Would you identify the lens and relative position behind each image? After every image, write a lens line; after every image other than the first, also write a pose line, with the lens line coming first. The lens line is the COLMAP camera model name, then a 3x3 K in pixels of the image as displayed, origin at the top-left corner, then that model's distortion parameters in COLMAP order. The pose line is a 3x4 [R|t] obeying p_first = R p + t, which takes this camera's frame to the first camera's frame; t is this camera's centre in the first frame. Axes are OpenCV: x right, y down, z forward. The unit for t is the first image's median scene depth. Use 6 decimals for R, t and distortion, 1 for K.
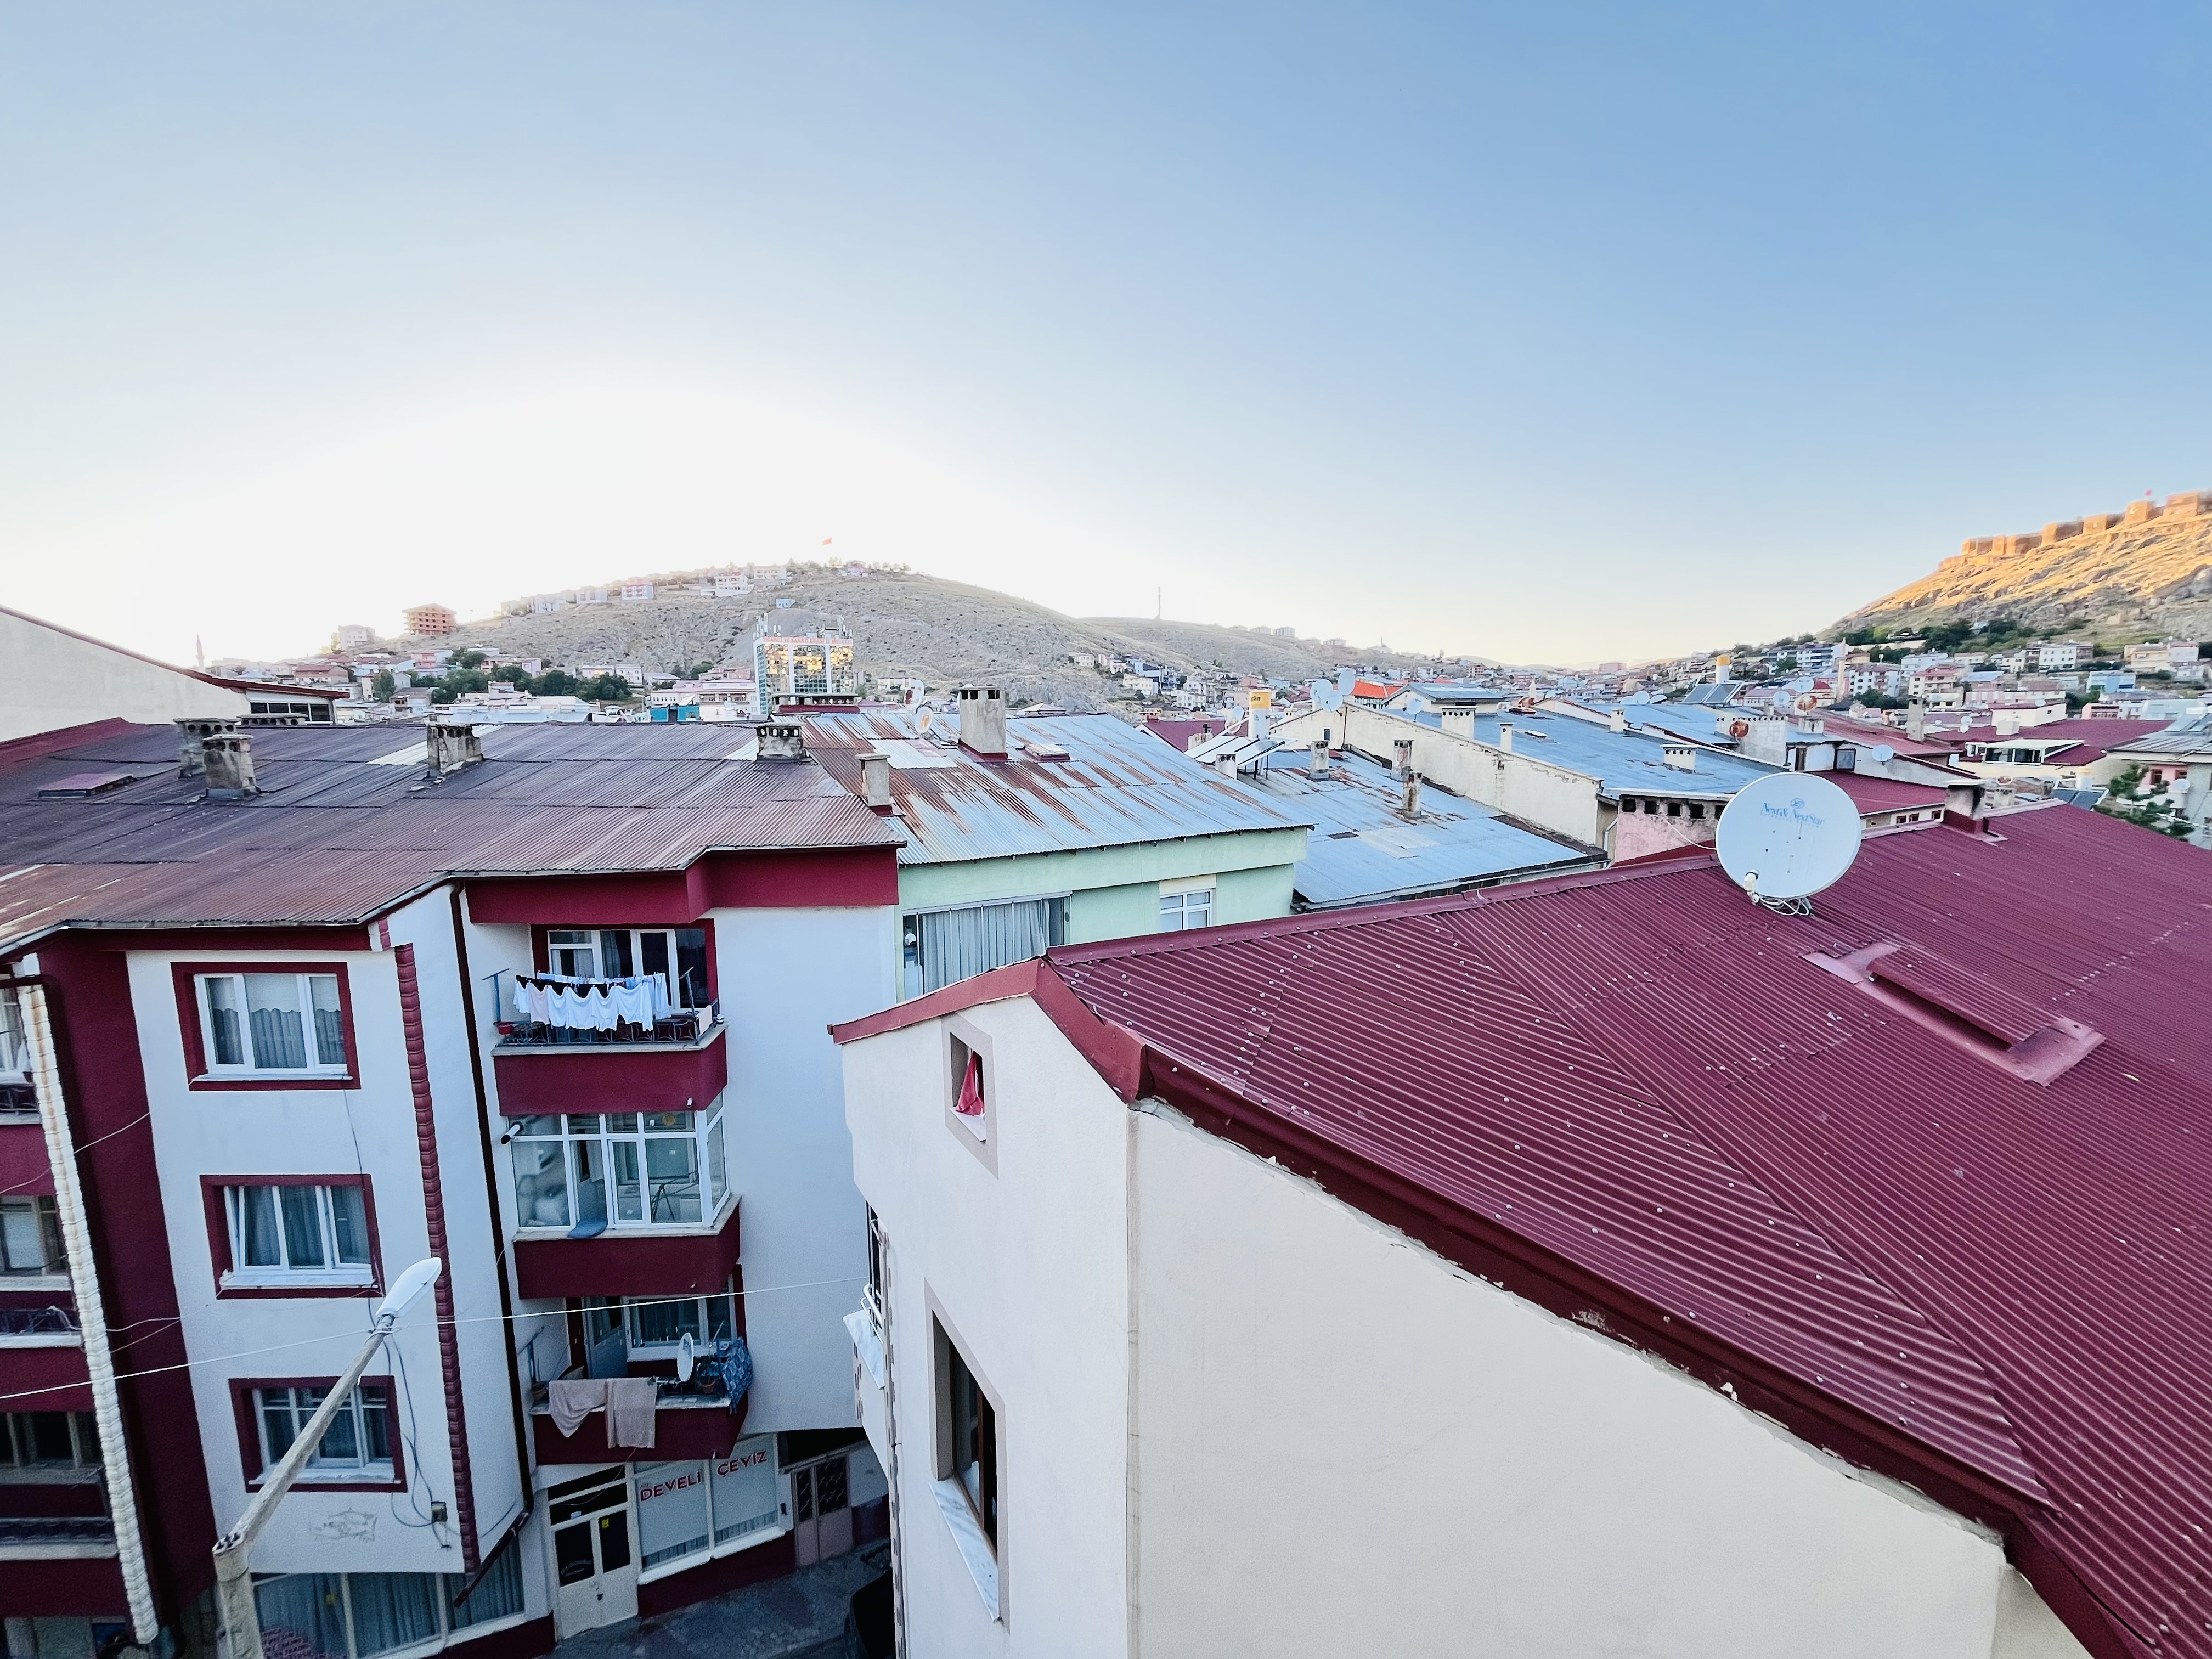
lens RADIAL K [[894.9, 0, 1100.1], [0, 894.9, 828.8], [0, 0, 1]] dist [-0.001566, 0.000084]
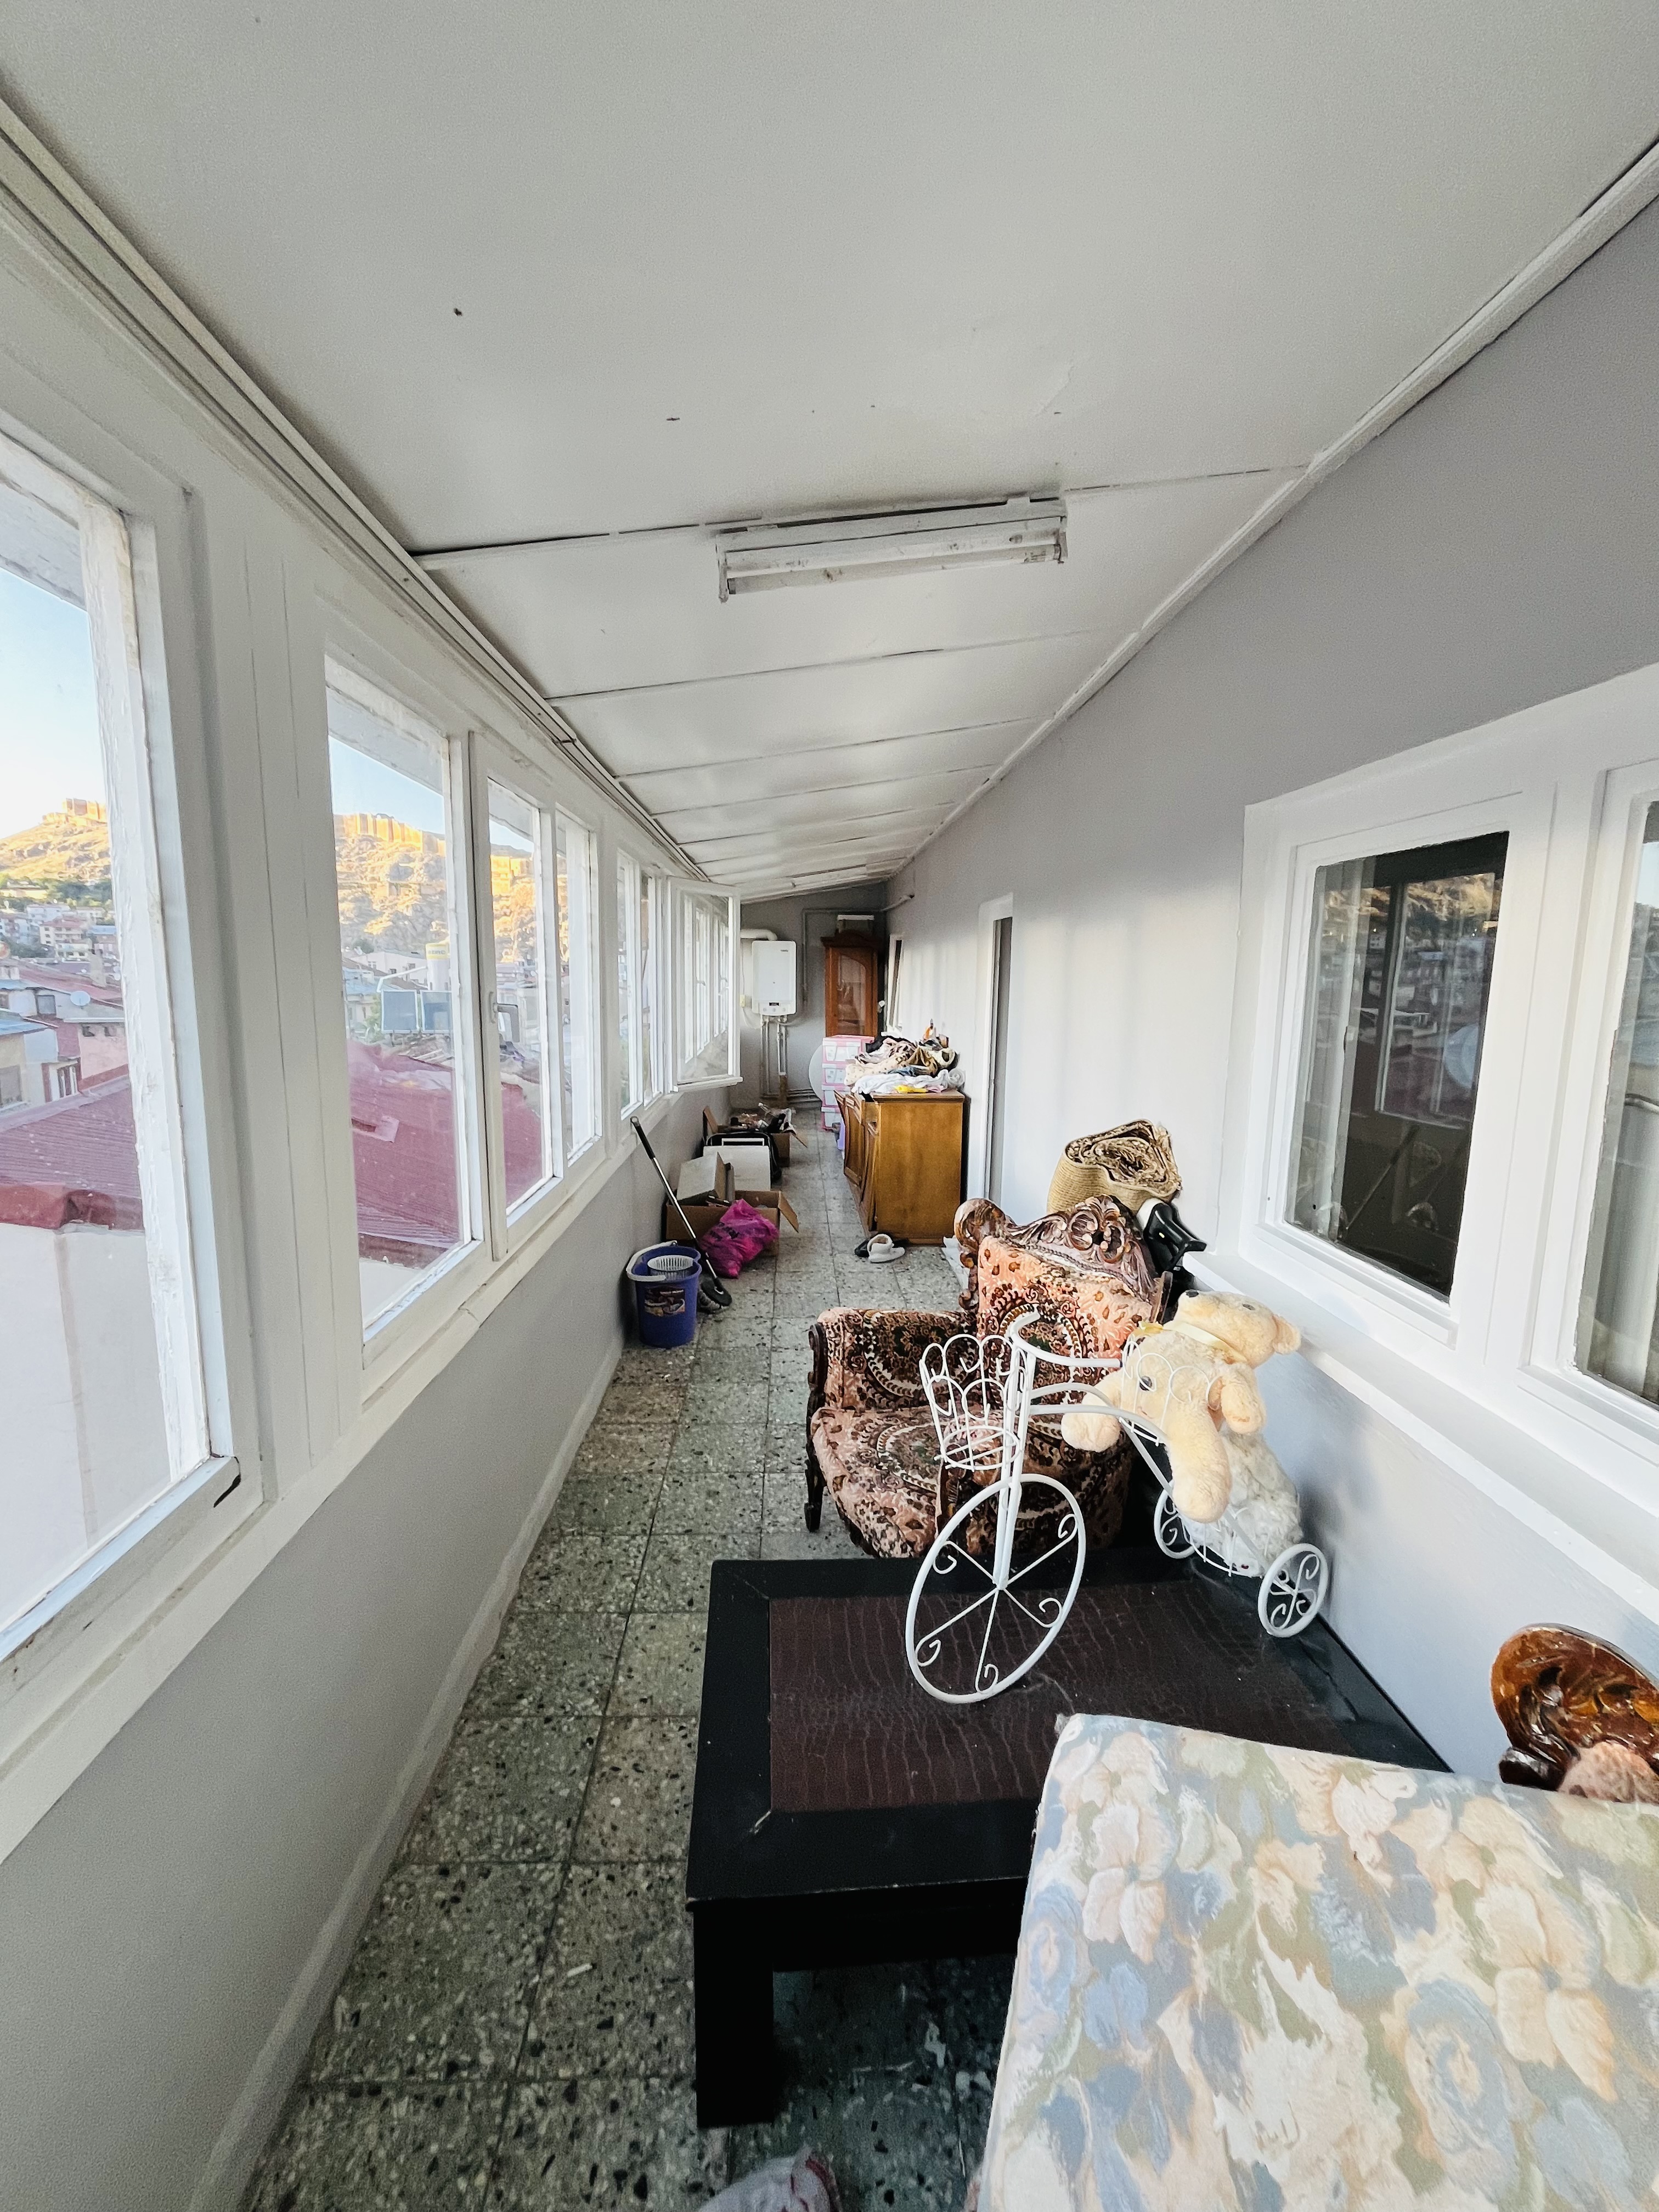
lens RADIAL K [[894.9, 0, 828.0], [0, 894.9, 1104.7], [0, 0, 1]] dist [-0.001566, 0.000084]
pose [[0.121039, -0.128922, 0.984240, -0.480673], [0.099060, 0.988149, 0.117252, 0.028740], [-0.987693, 0.083307, 0.132376, -0.159423]]
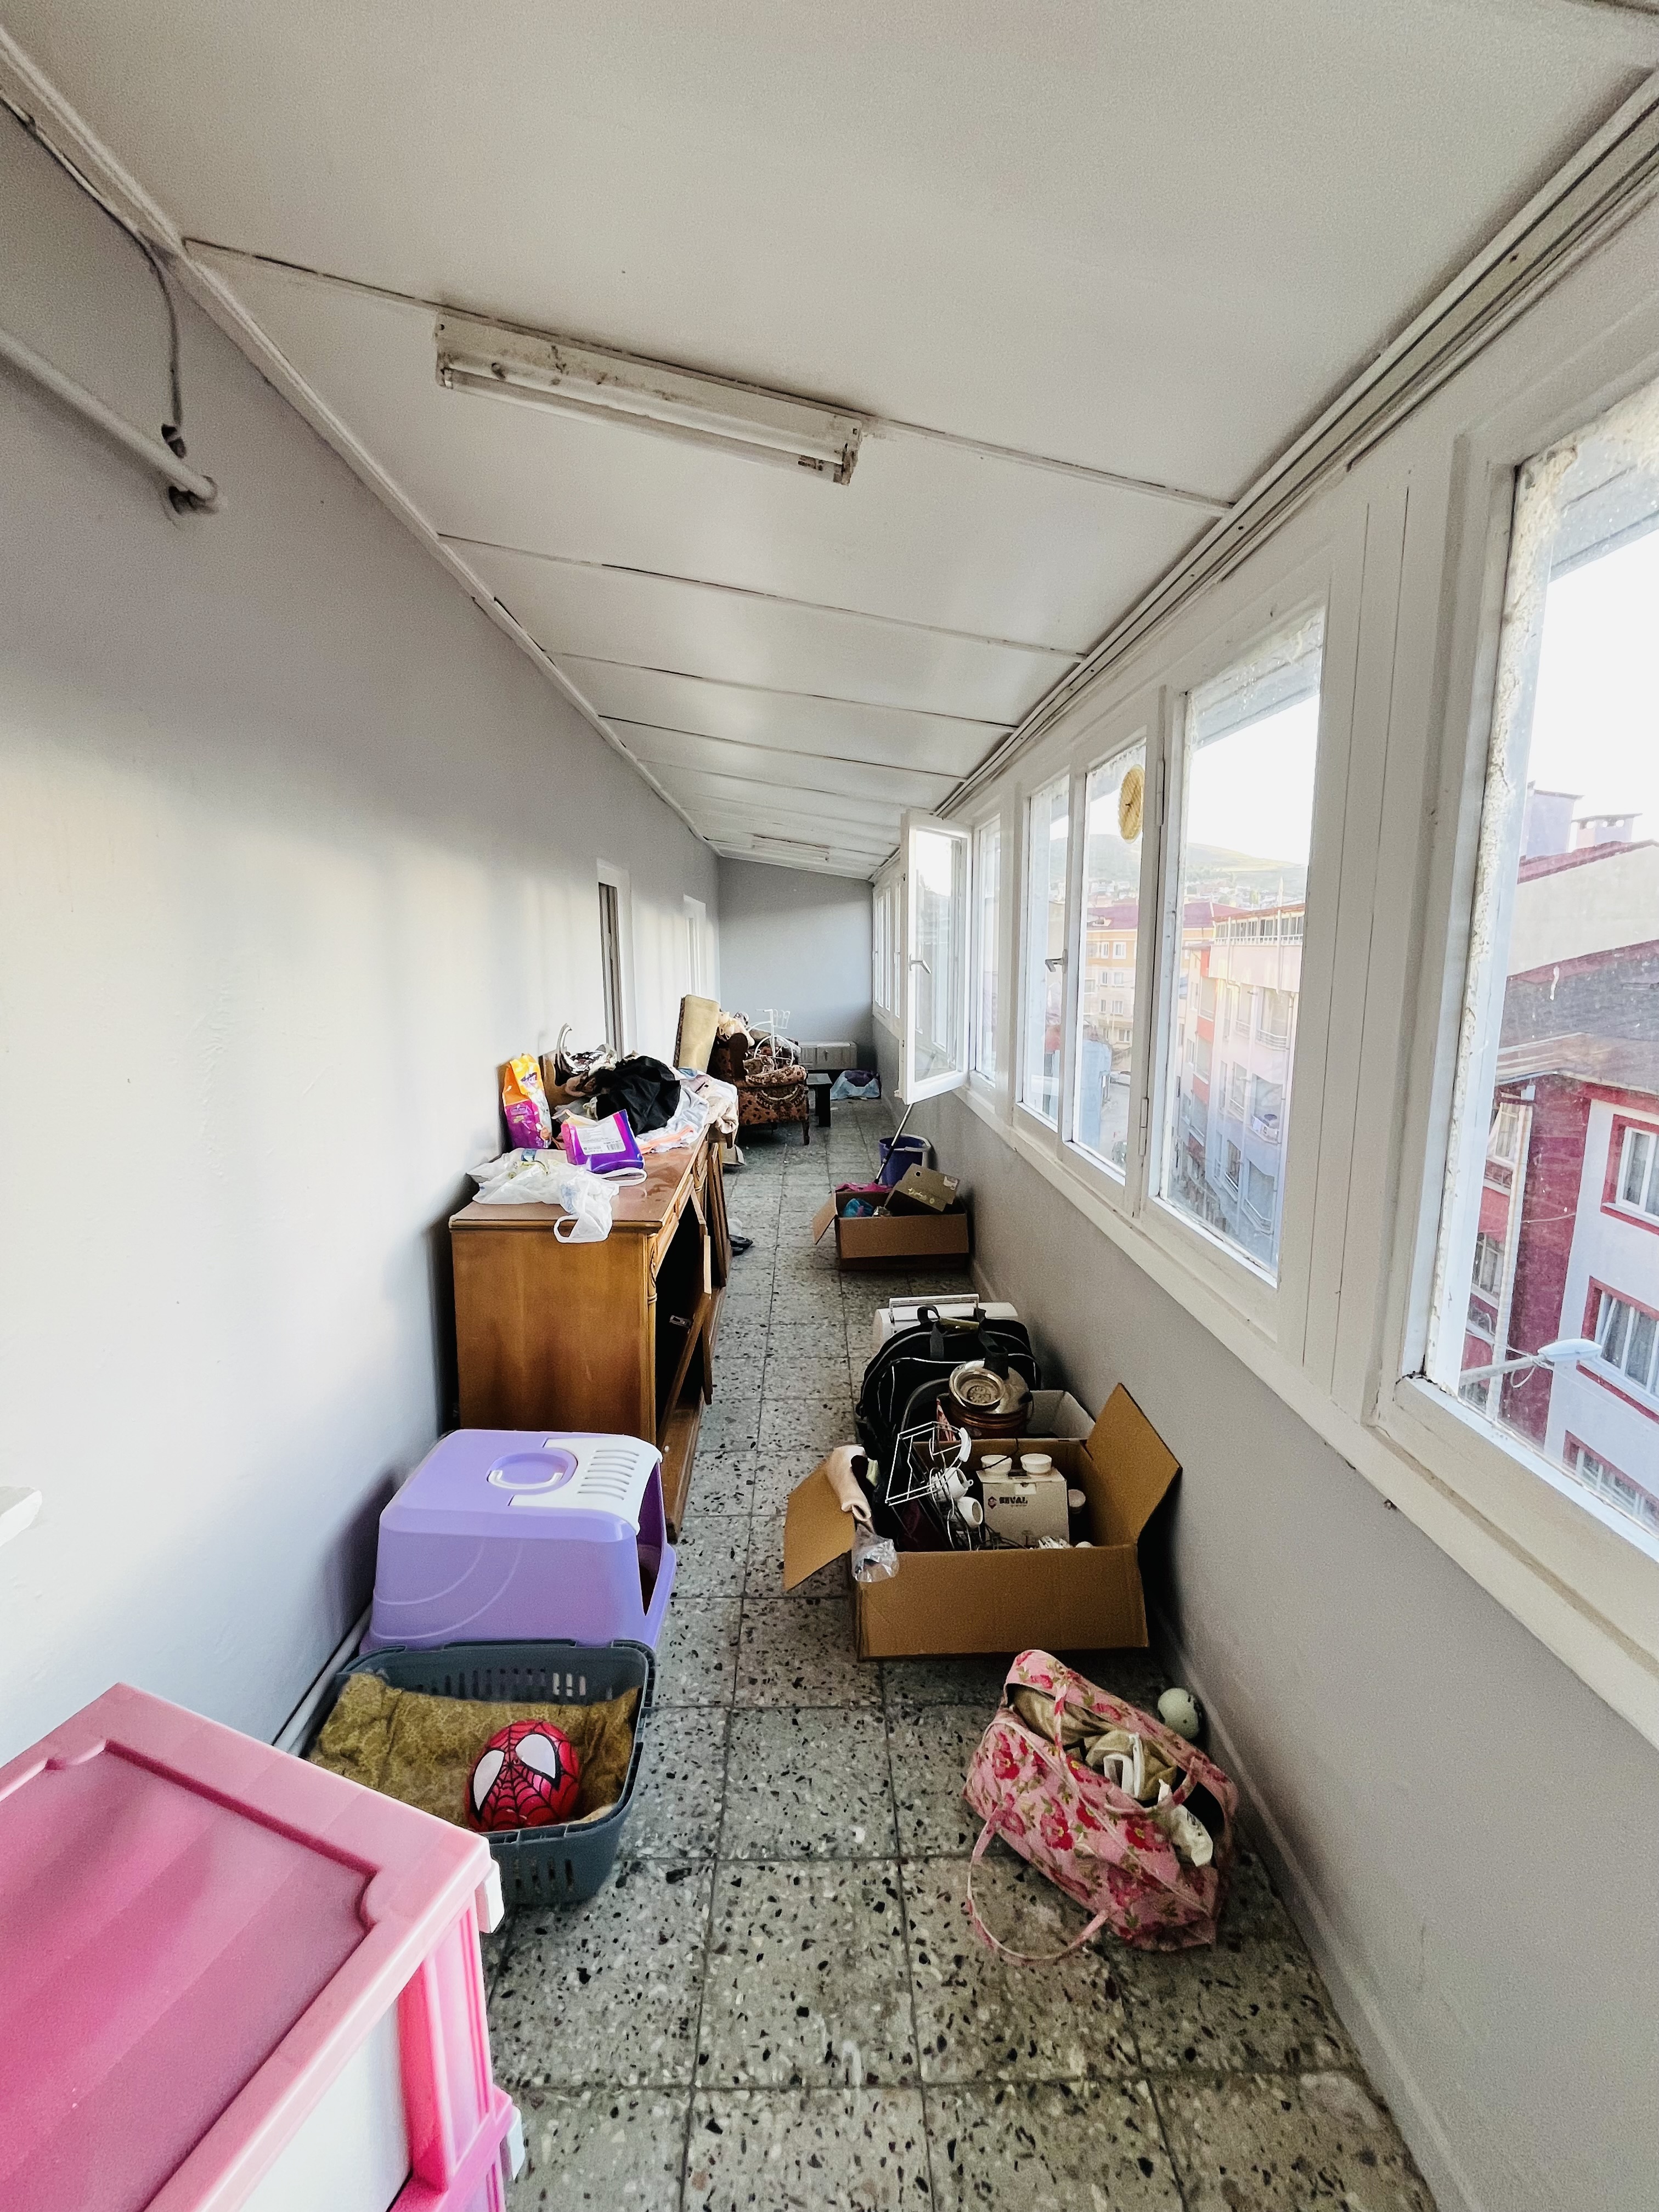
lens RADIAL K [[894.9, 0, 825.3], [0, 894.9, 1099.8], [0, 0, 1]] dist [-0.001566, 0.000084]
pose [[-0.132258, 0.177771, -0.975144, 0.377103], [-0.111946, 0.974813, 0.192894, 0.005453], [0.984873, 0.134676, -0.109026, -0.006440]]
